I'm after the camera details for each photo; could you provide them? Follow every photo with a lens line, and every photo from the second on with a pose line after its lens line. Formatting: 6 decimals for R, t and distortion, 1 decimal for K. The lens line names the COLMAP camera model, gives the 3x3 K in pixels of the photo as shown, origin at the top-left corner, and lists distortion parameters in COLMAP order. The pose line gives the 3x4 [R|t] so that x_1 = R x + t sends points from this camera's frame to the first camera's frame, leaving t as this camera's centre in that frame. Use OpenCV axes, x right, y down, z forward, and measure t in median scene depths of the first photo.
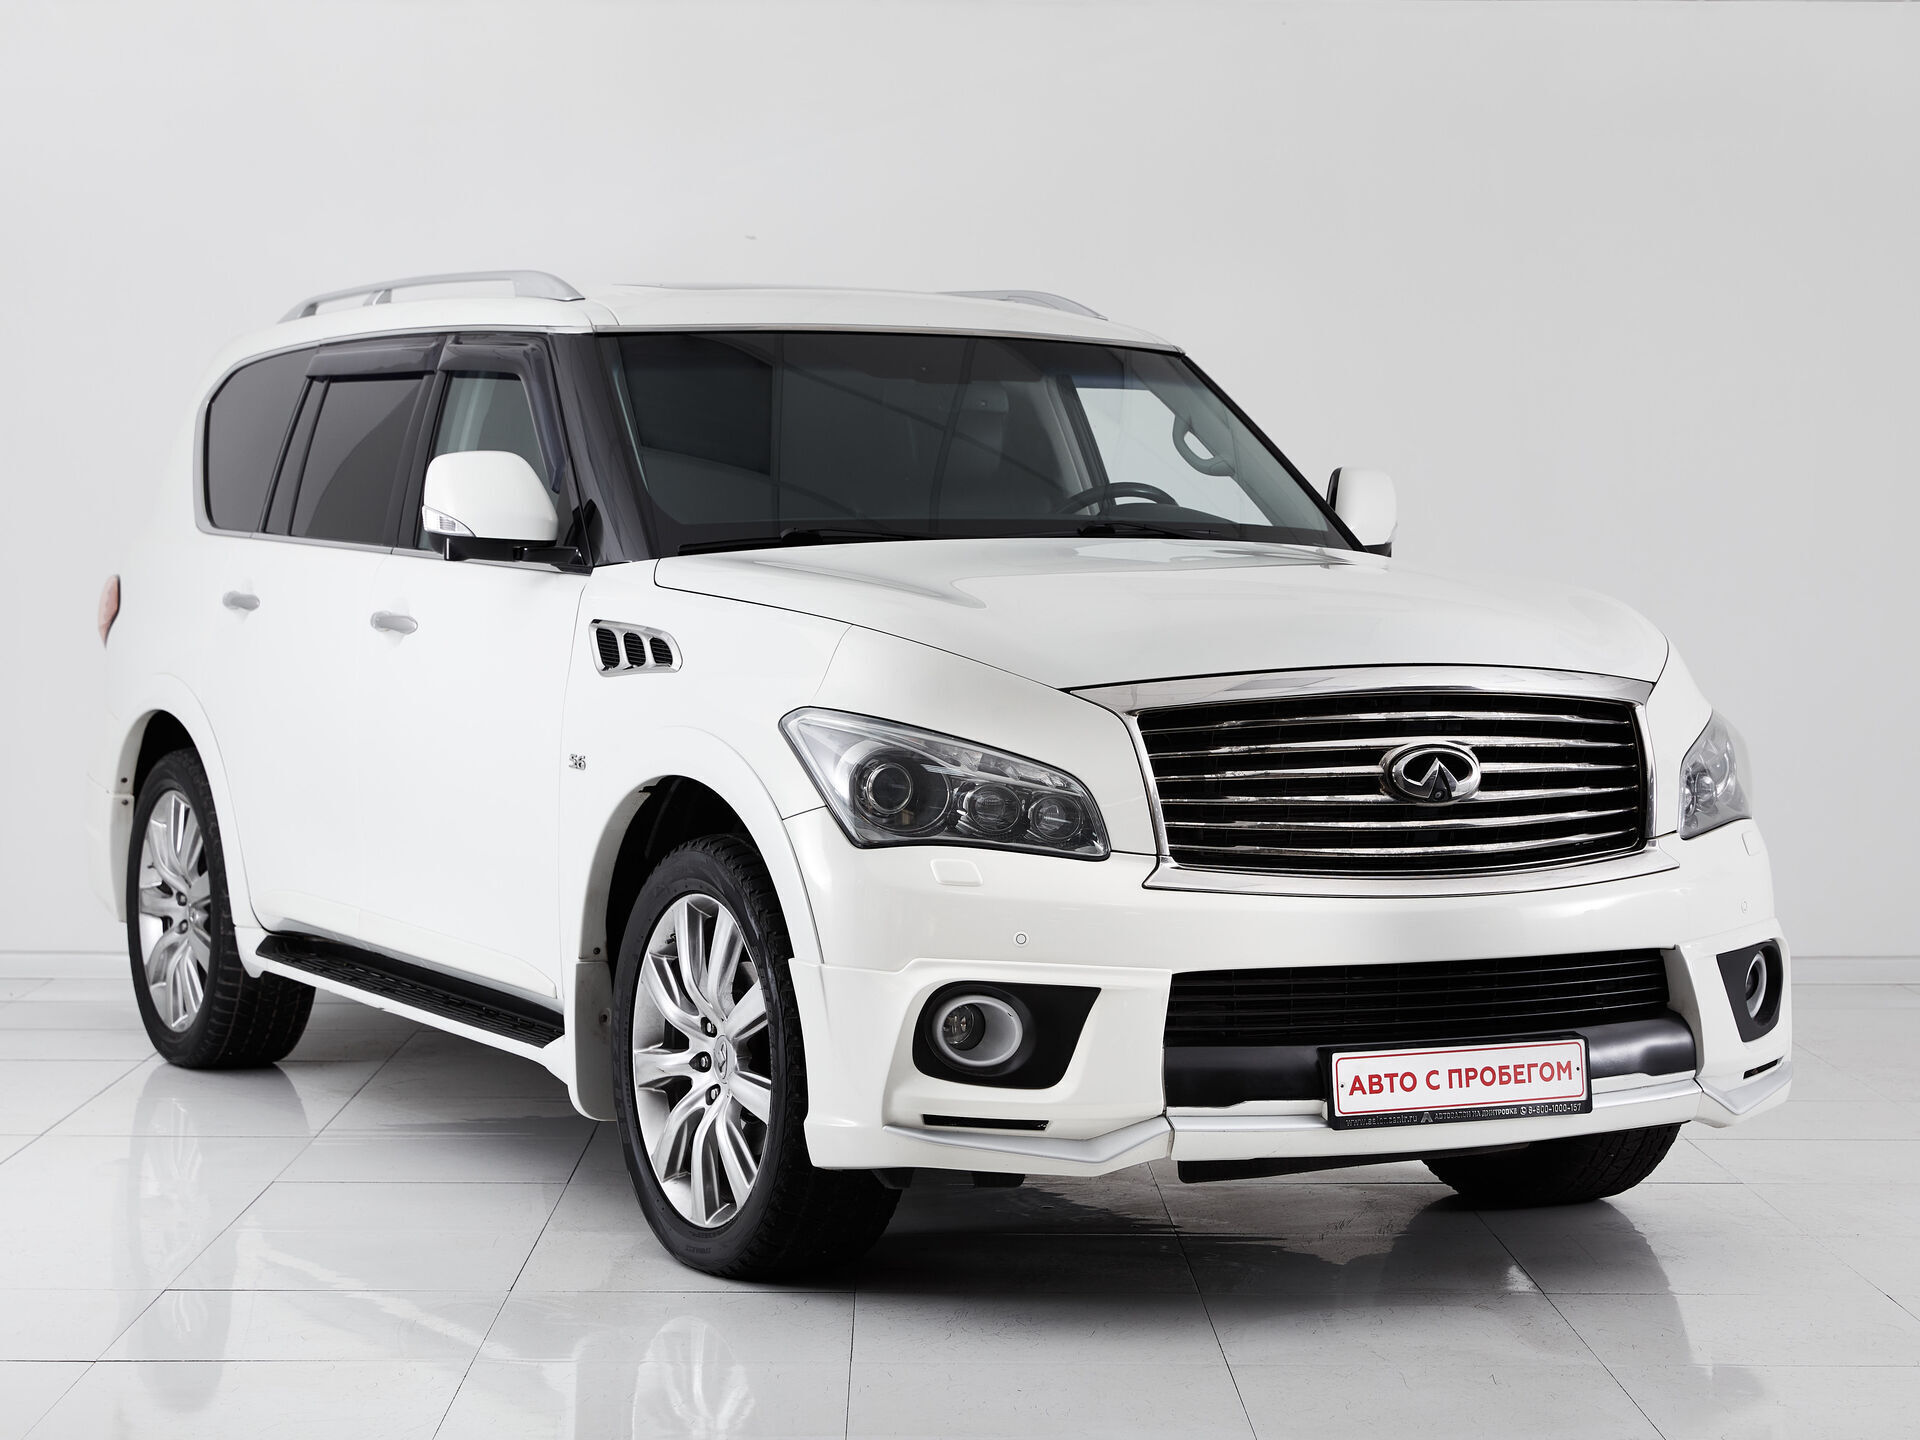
lens RADIAL K [[3912.3, 0, 960.0], [0, 3912.3, 720.0], [0, 0, 1]] dist [0.025681, -0.091323]
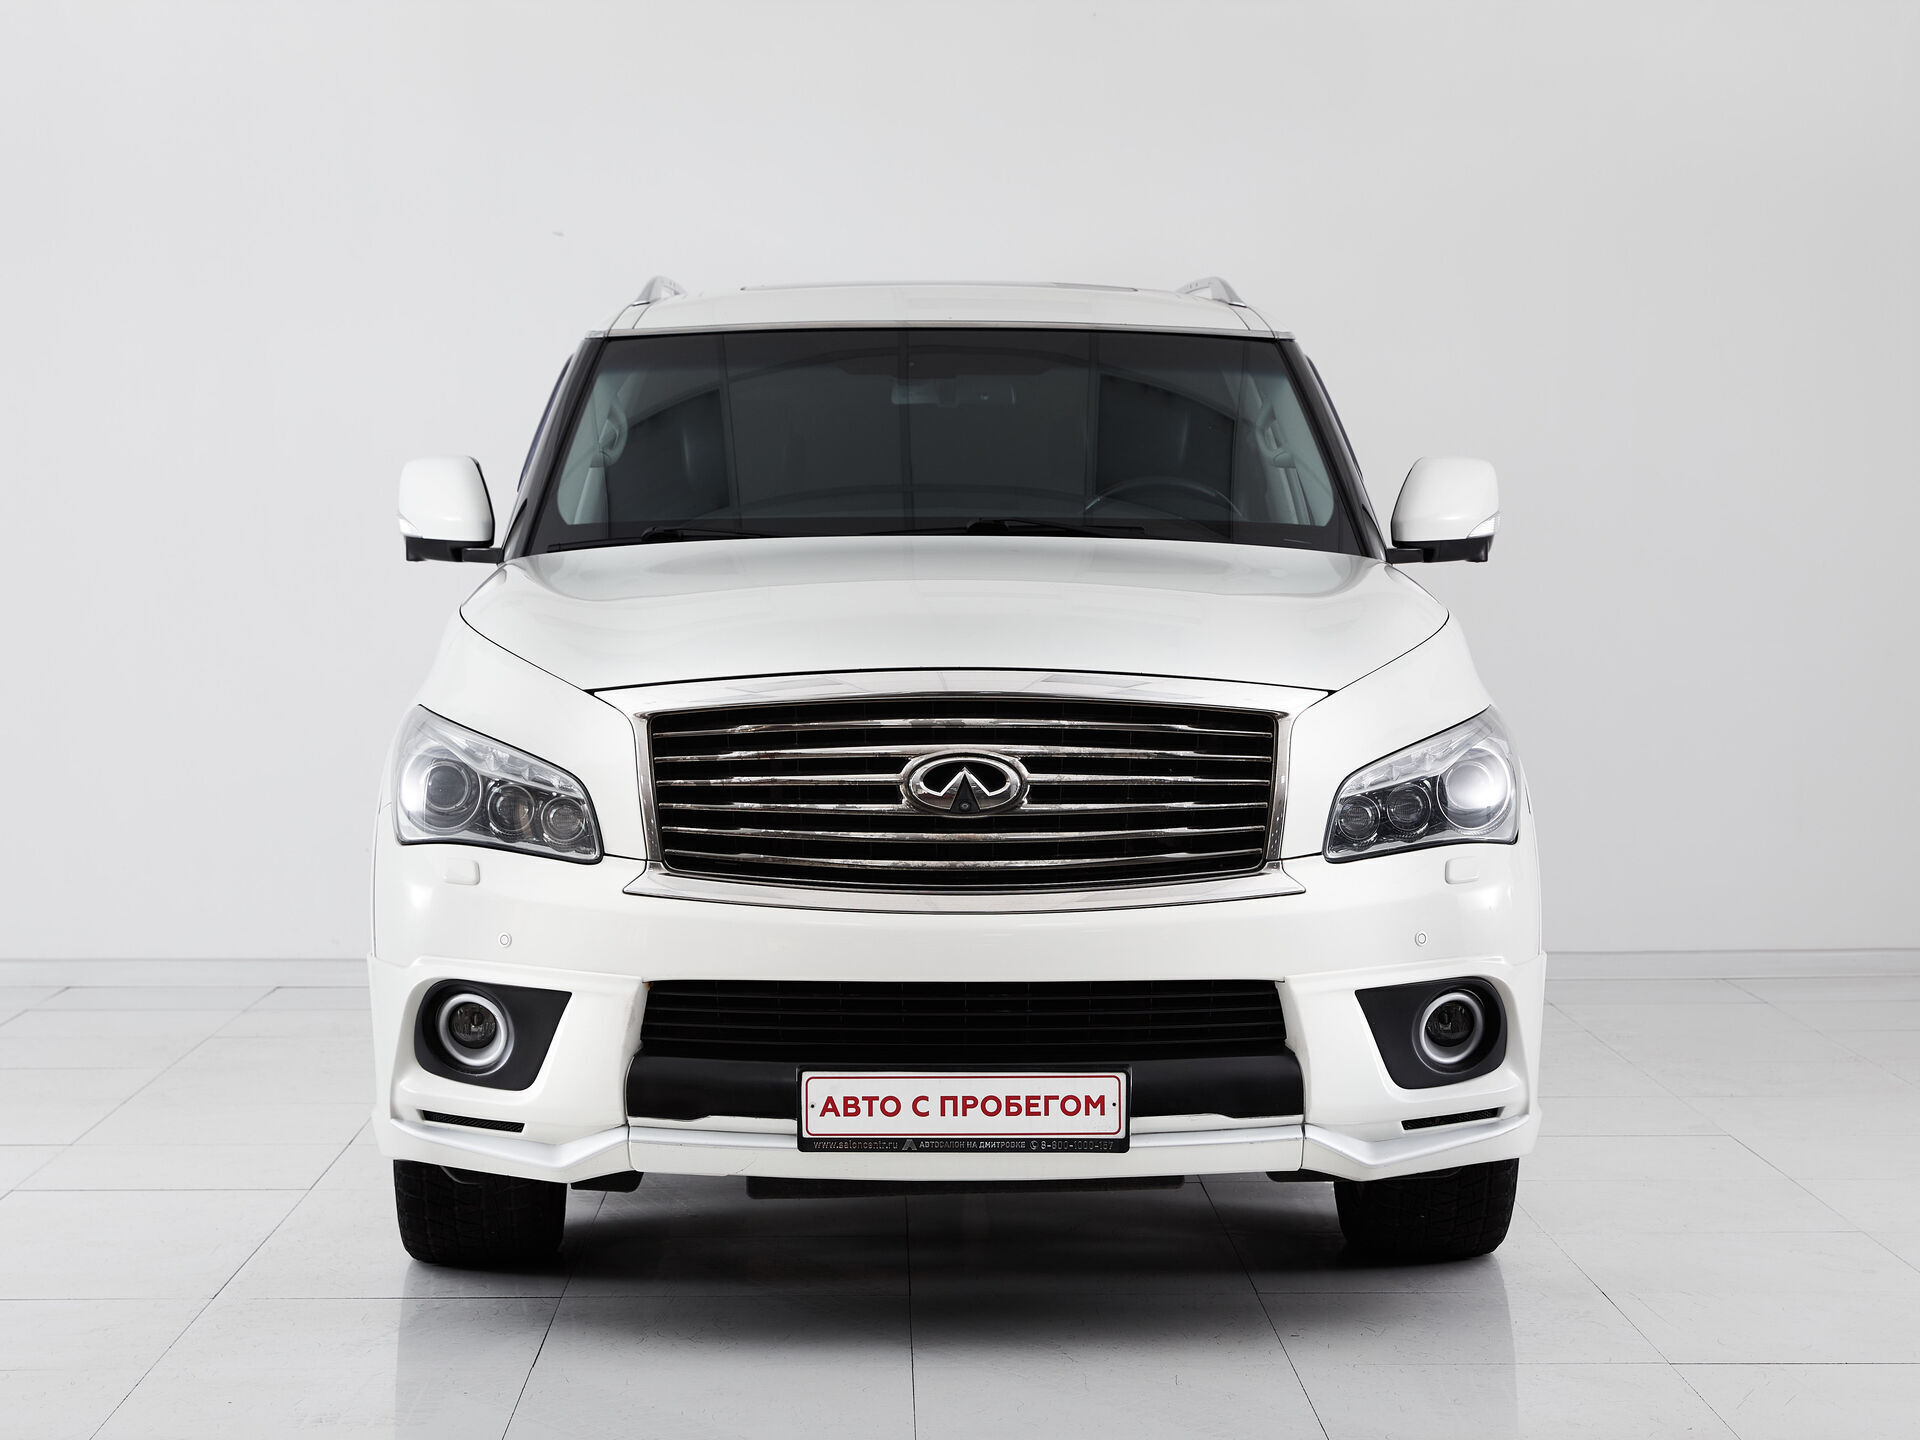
lens RADIAL K [[3912.3, 0, 960.0], [0, 3912.3, 720.0], [0, 0, 1]] dist [0.025681, -0.091323]
pose [[0.892368, 0.014800, -0.451066, 0.554002], [-0.014281, 0.999888, 0.004555, -0.006141], [0.451082, 0.002377, 0.892479, 0.156008]]
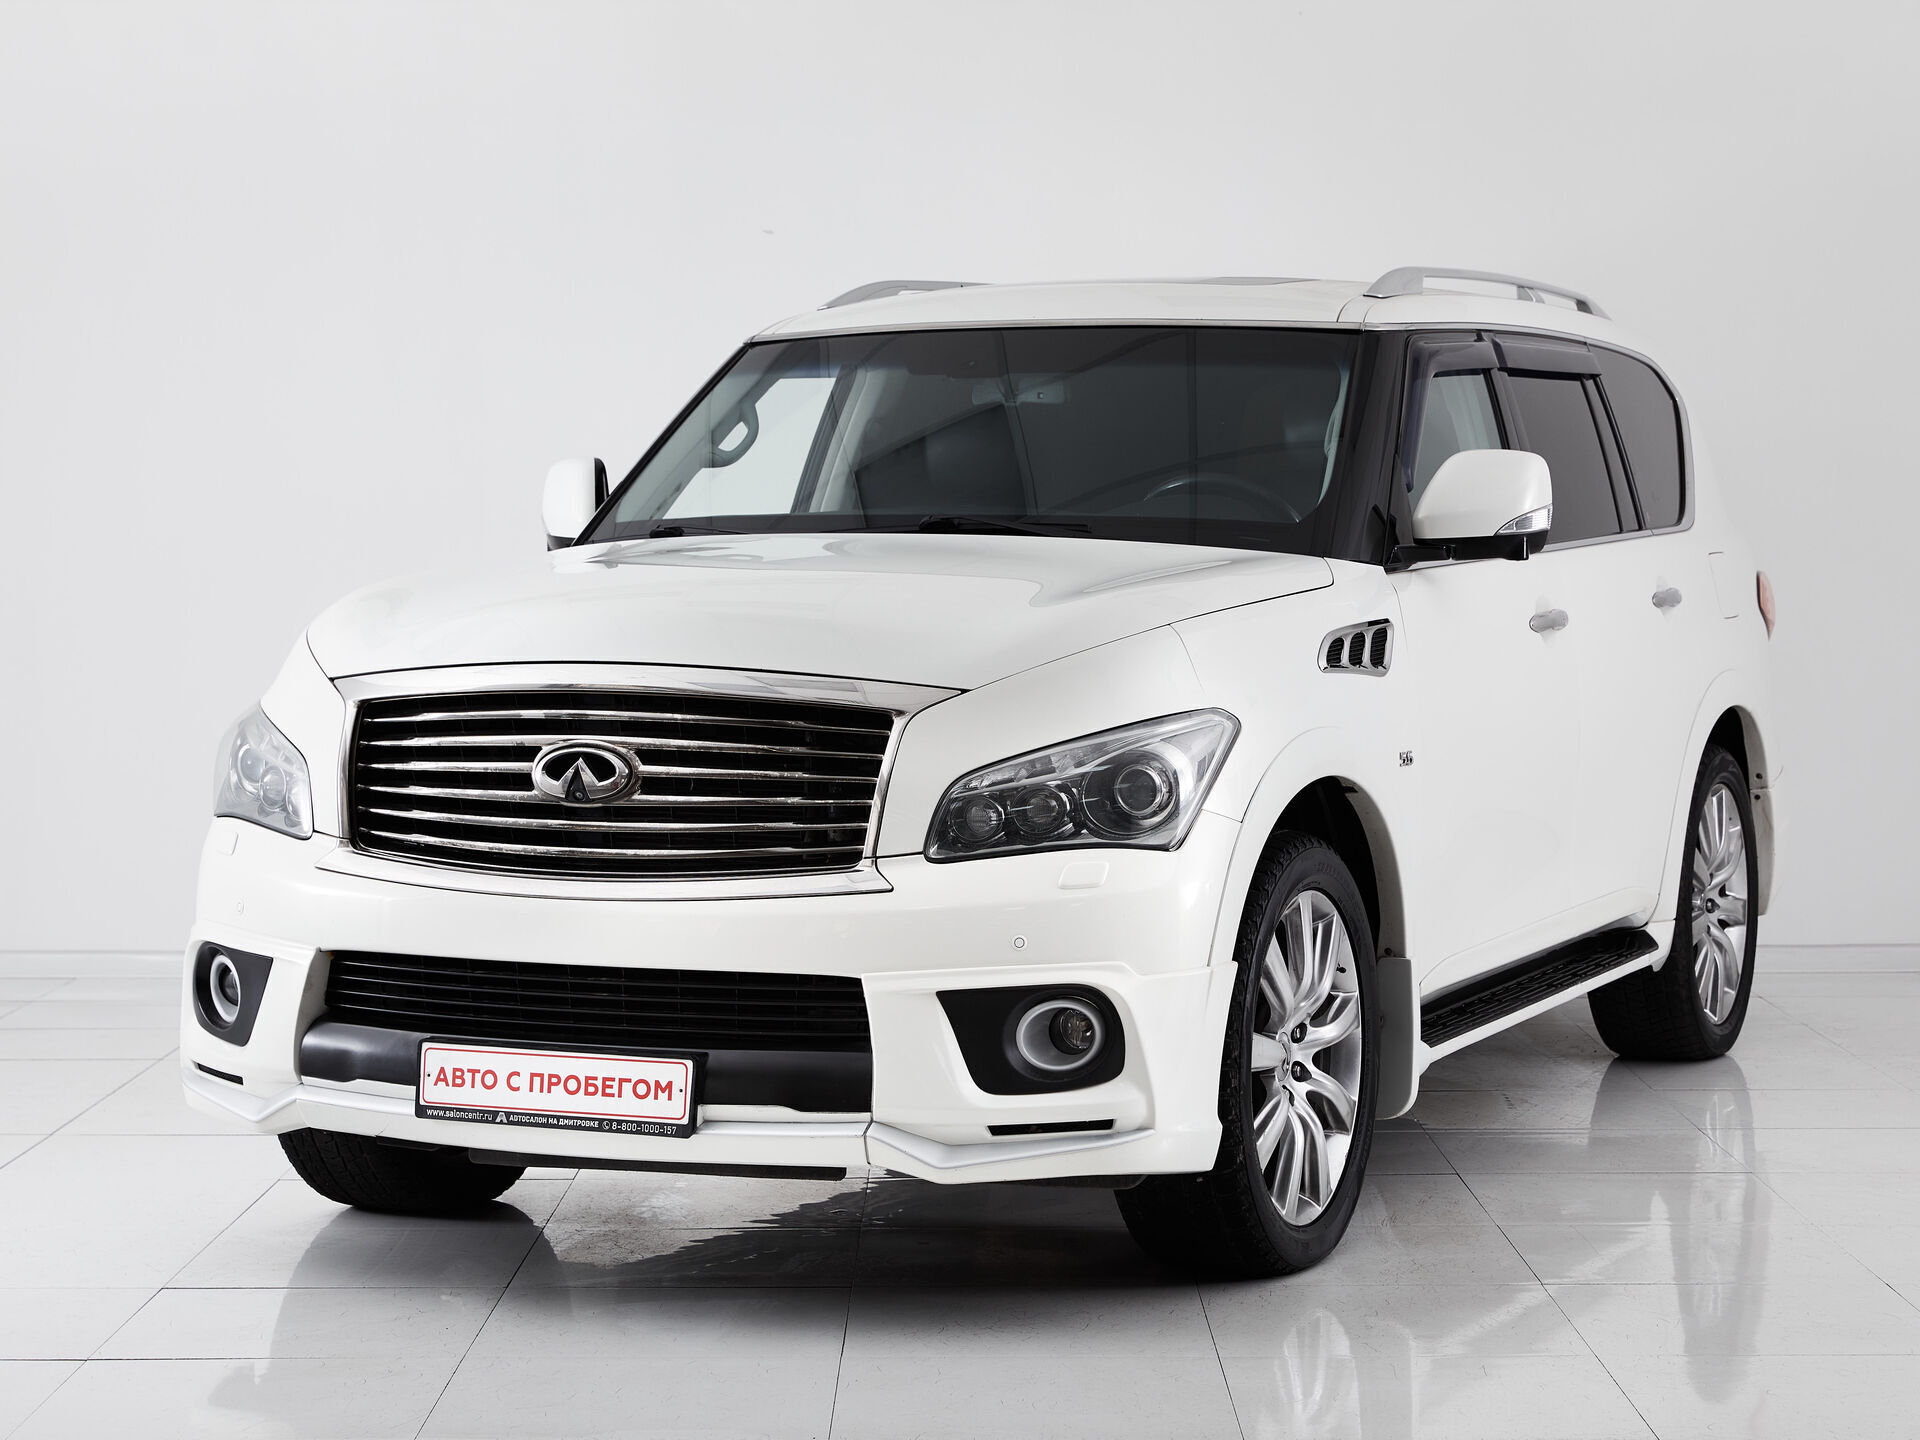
lens RADIAL K [[3912.3, 0, 960.0], [0, 3912.3, 720.0], [0, 0, 1]] dist [0.025681, -0.091323]
pose [[0.611632, 0.029415, -0.790595, 0.966294], [-0.029233, 0.999466, 0.014570, -0.016996], [0.790602, 0.014200, 0.612166, 0.479868]]
